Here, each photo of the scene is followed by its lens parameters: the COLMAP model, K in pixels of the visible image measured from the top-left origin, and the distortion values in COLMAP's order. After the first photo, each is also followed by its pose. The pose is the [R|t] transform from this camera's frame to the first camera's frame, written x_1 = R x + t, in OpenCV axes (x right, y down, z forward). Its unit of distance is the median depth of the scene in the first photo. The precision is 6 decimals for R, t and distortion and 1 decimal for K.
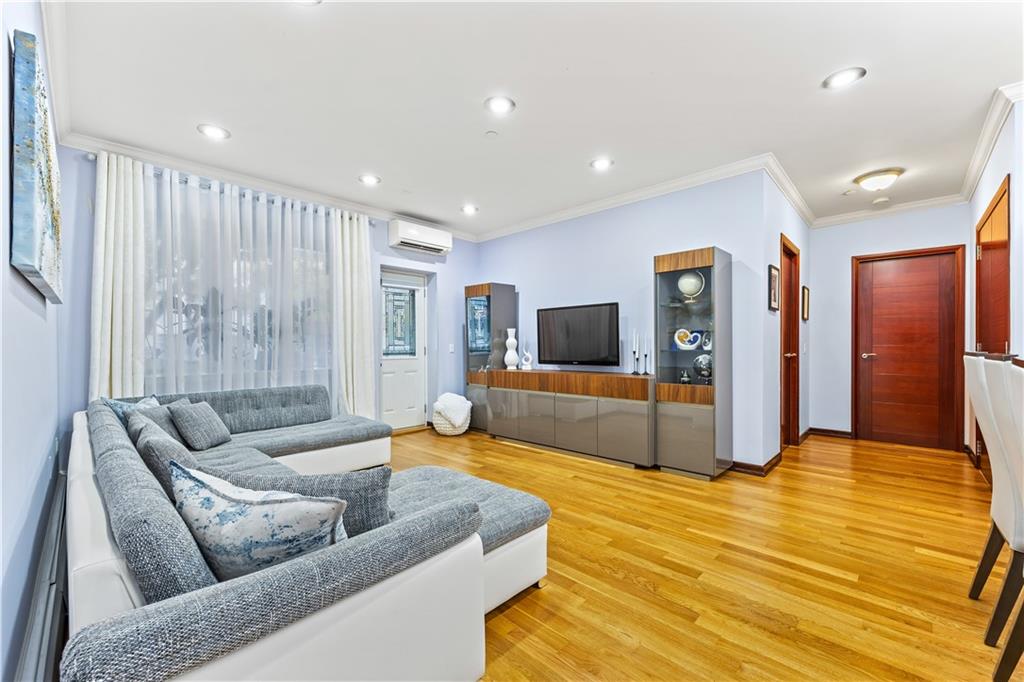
lens RADIAL K [[415.8, 0, 516.5], [0, 415.8, 344.7], [0, 0, 1]] dist [-0.009028, 0.000001]
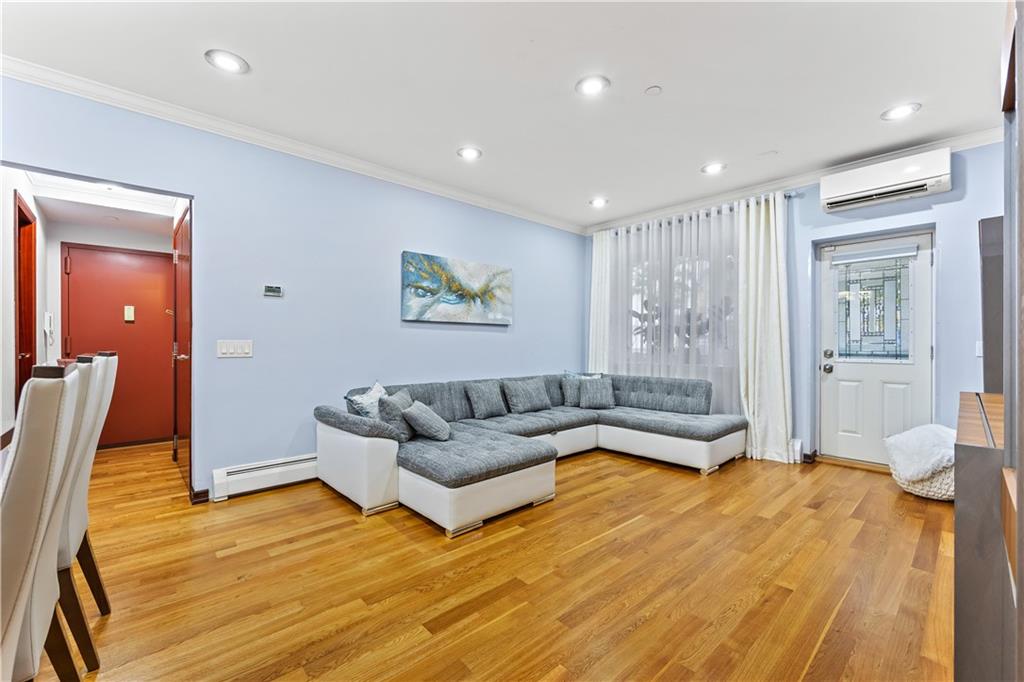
lens RADIAL K [[415.8, 0, 516.4], [0, 415.8, 342.5], [0, 0, 1]] dist [-0.009028, 0.000001]
pose [[-0.059417, 0.003822, -0.998226, 0.692225], [-0.000892, 0.999992, 0.003881, -0.003340], [0.998233, 0.001121, -0.059413, 0.683151]]
